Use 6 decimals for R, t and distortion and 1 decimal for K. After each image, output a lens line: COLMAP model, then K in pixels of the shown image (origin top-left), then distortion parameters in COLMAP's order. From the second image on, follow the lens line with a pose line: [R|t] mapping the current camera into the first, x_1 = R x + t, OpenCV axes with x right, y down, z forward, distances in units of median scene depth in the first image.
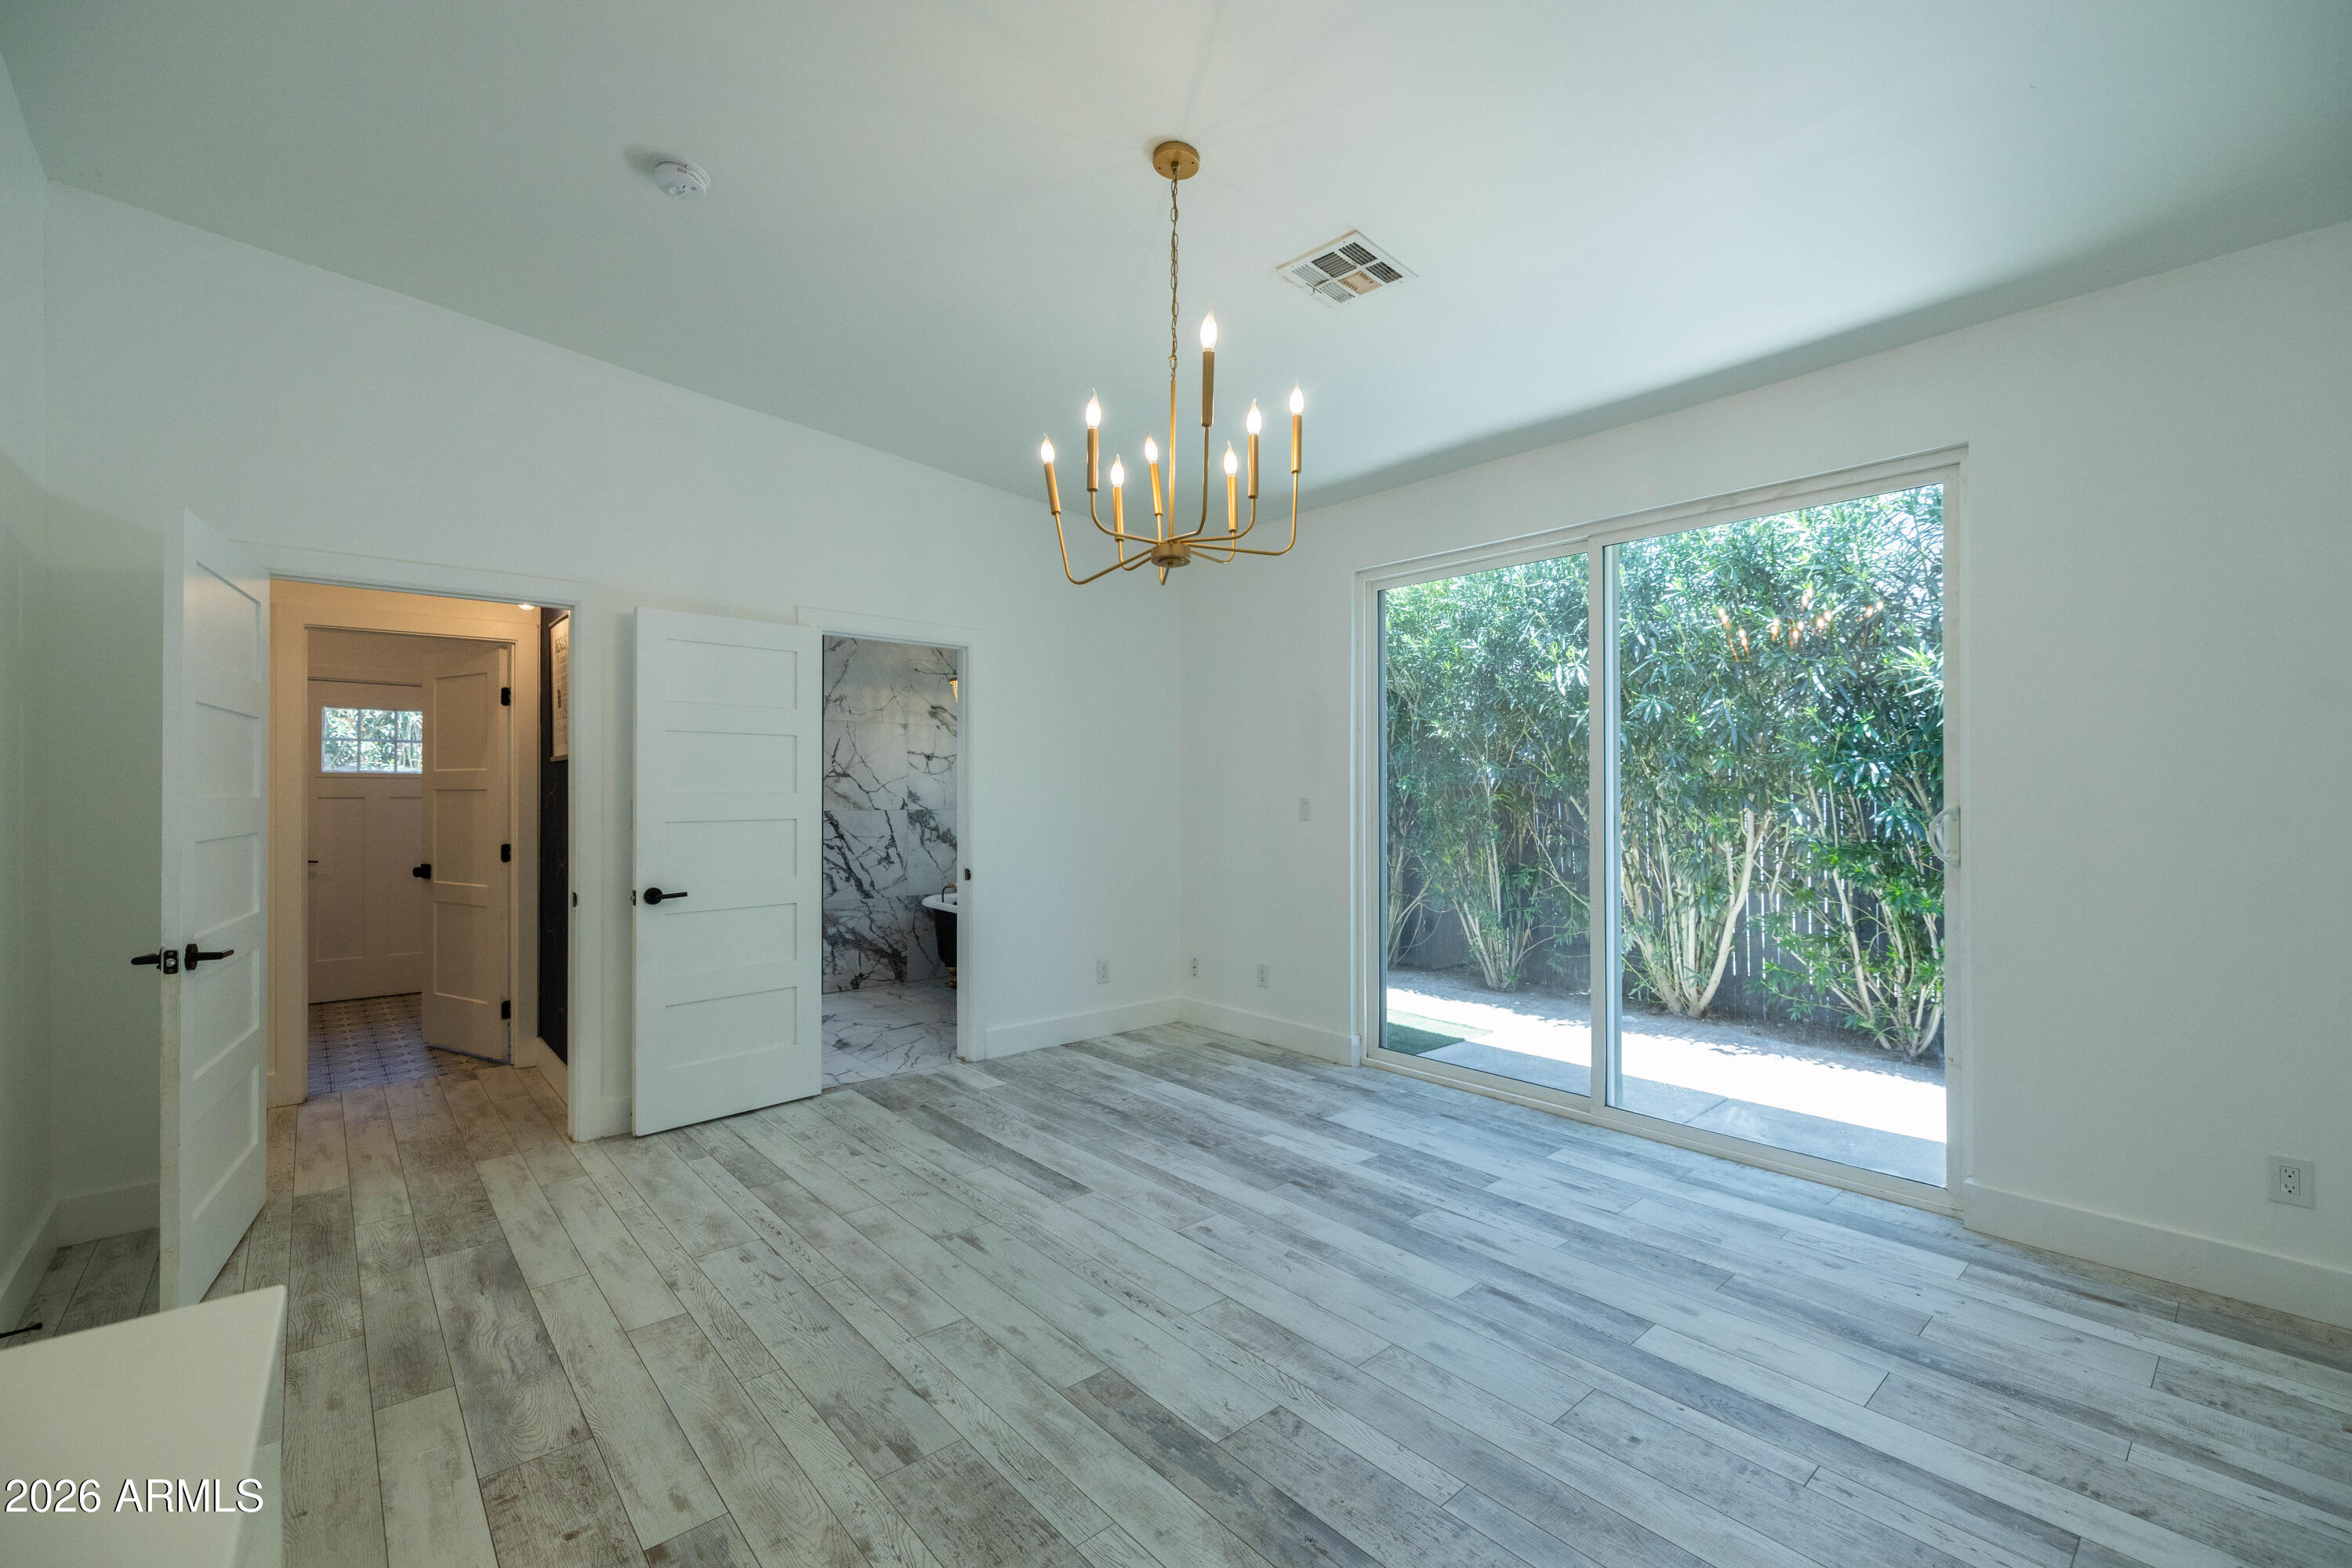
lens RADIAL K [[997.0, 0, 1159.7], [0, 997.0, 788.9], [0, 0, 1]] dist [0.000364, 0.000694]
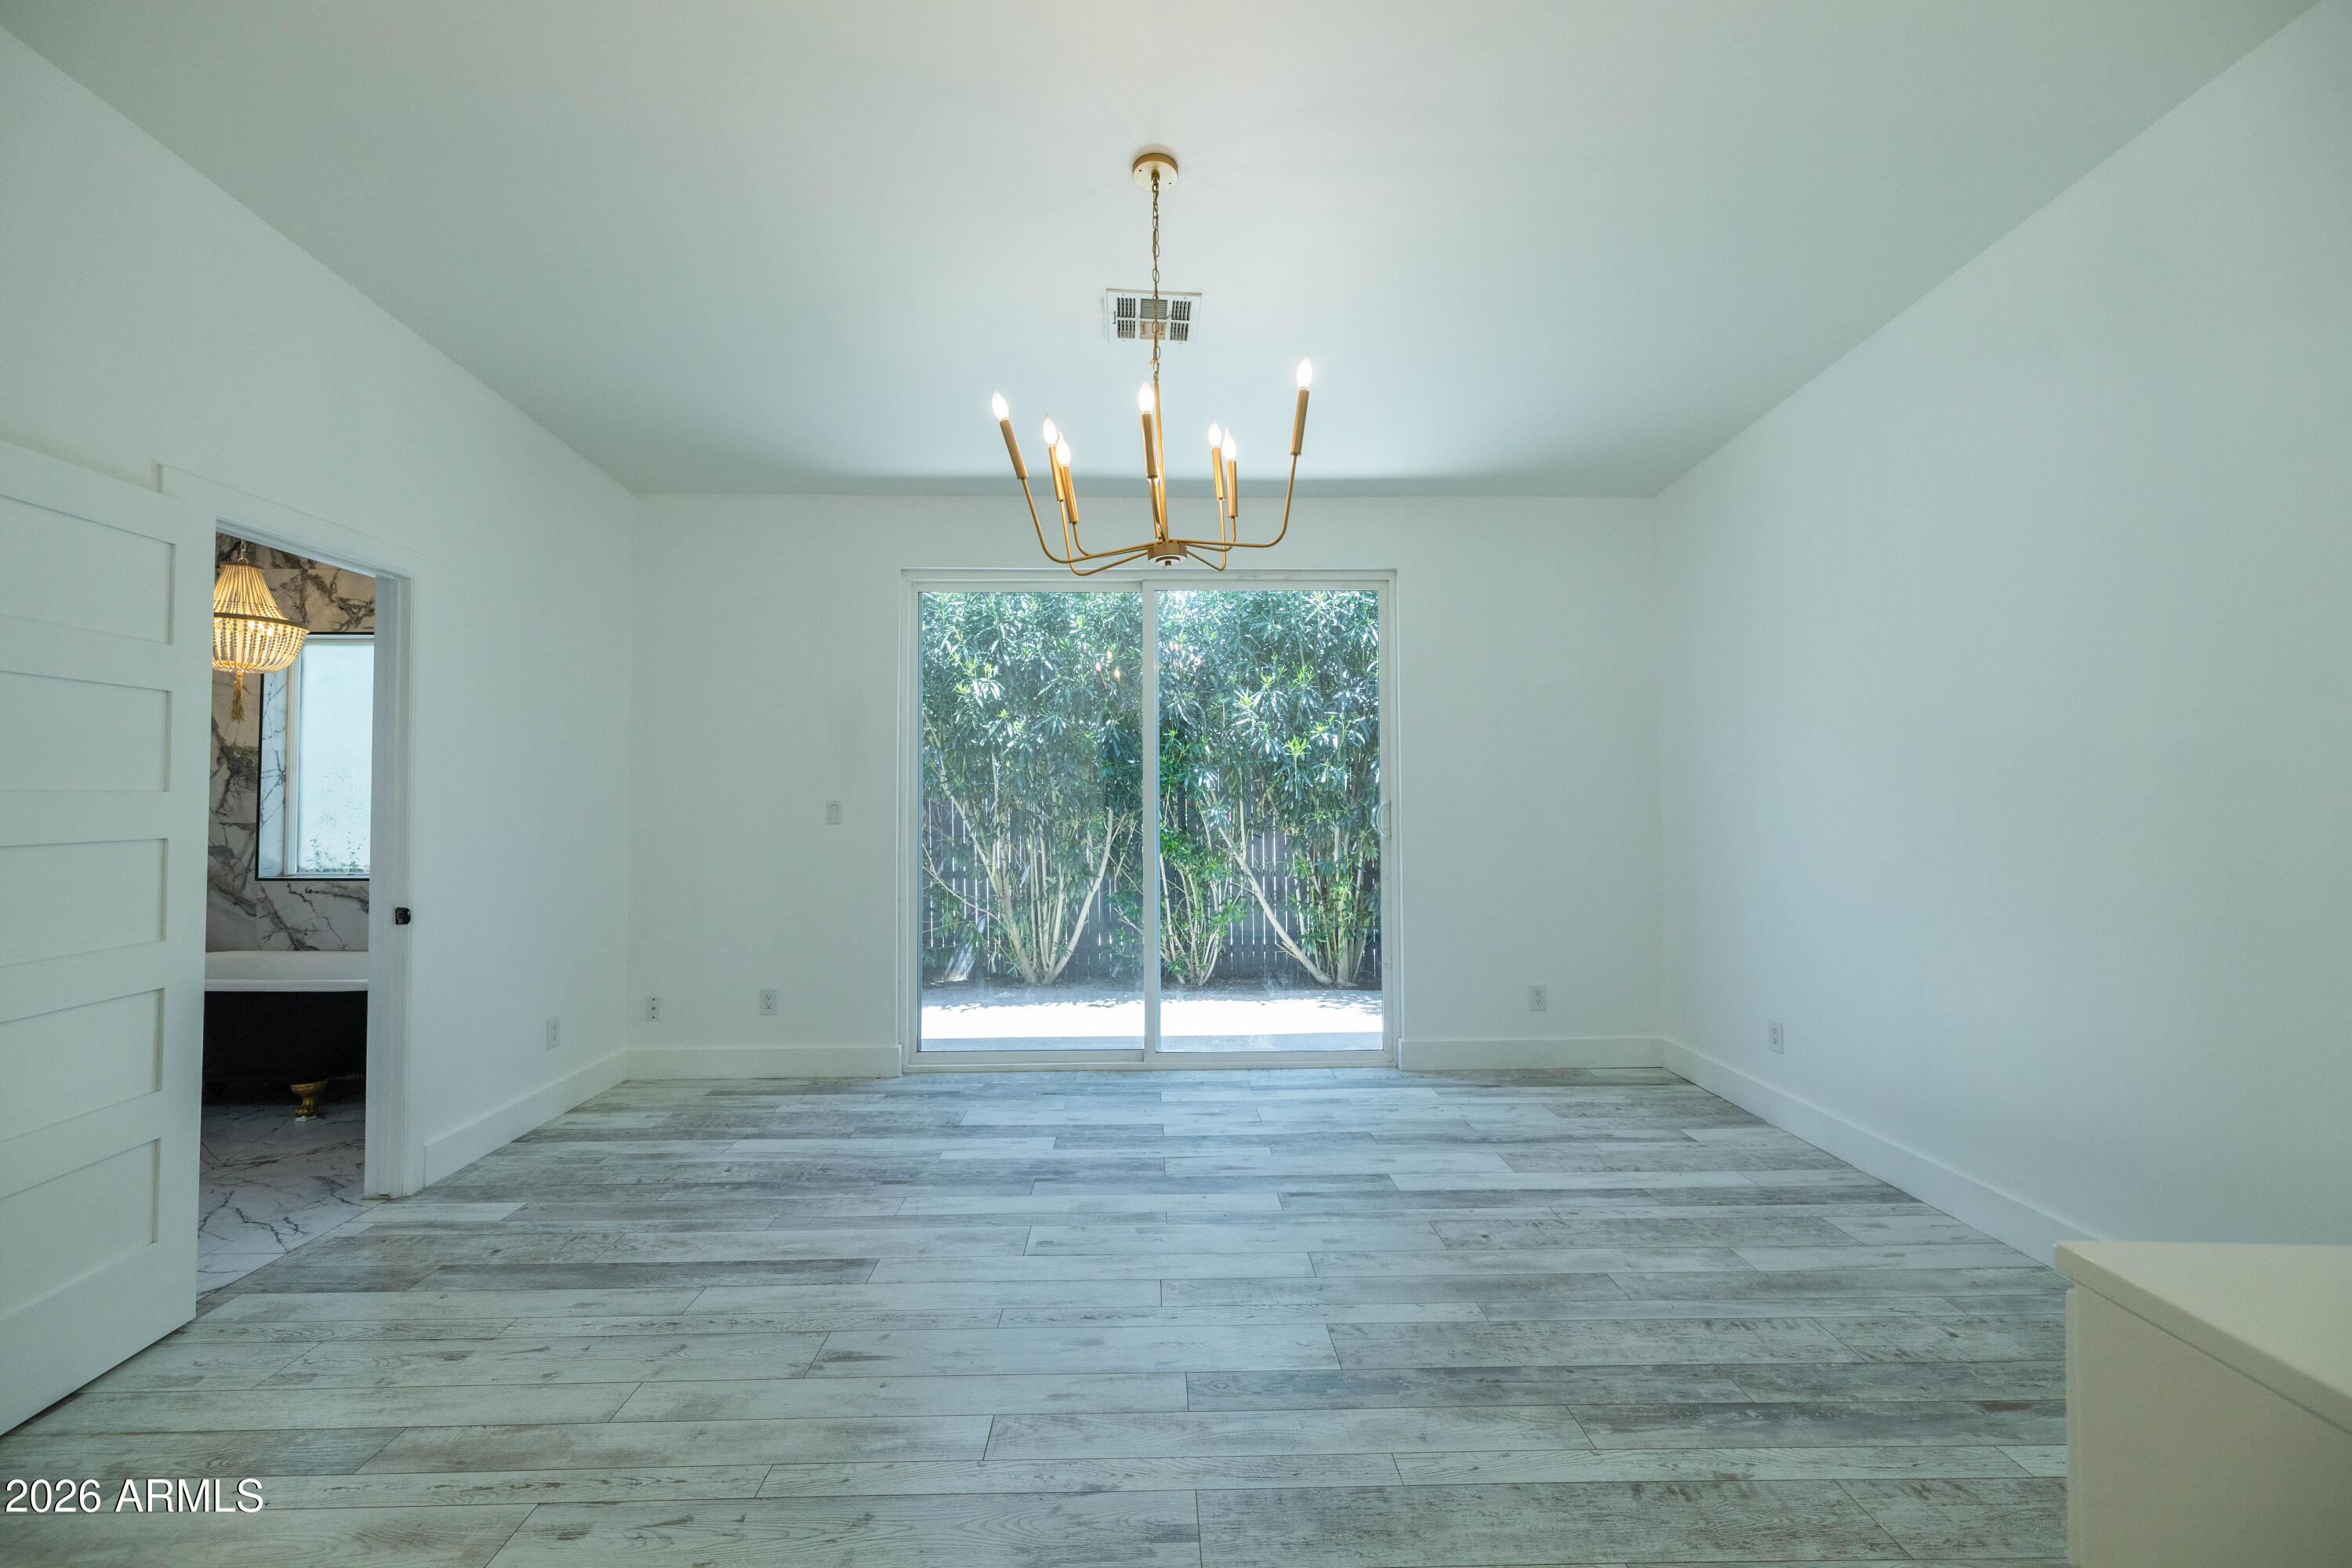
lens RADIAL K [[997.0, 0, 1156.0], [0, 997.0, 777.7], [0, 0, 1]] dist [0.000364, 0.000694]
pose [[0.631682, 0.014235, 0.775097, -0.533157], [0.001305, 0.999810, -0.019426, 0.009313], [-0.775227, 0.013282, 0.631543, 0.251648]]
